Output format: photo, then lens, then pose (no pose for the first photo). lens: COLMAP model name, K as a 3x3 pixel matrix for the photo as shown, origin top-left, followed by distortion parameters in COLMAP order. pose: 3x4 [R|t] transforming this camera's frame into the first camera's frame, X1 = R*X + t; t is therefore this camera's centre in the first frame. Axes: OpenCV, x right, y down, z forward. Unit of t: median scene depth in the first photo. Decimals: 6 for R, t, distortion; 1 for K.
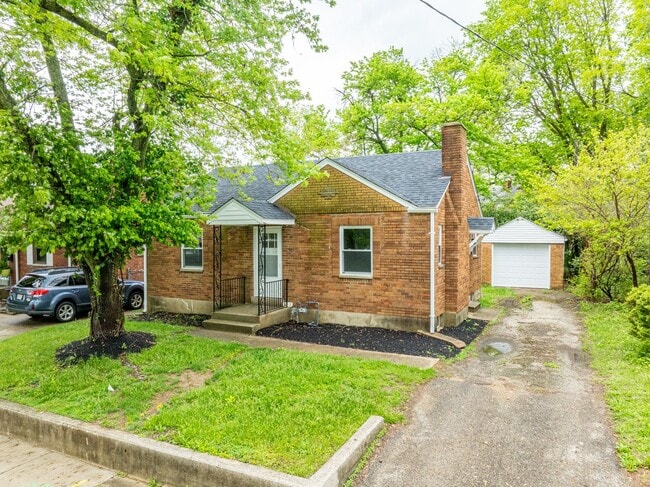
lens RADIAL K [[454.8, 0, 325.0], [0, 454.8, 243.5], [0, 0, 1]] dist [-0.013905, -0.004298]
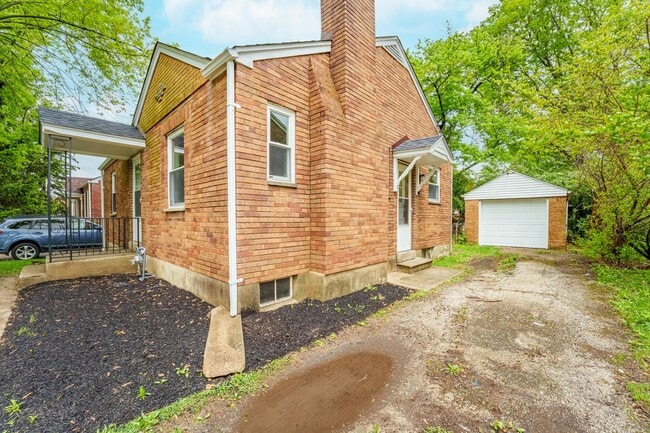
lens RADIAL K [[273.0, 0, 325.0], [0, 273.0, 216.5], [0, 0, 1]] dist [-0.012217, -0.000114]
pose [[0.969549, 0.003398, -0.244874, 0.255788], [-0.007963, 0.999812, -0.017654, 0.062031], [0.244768, 0.019067, 0.969394, 0.479385]]
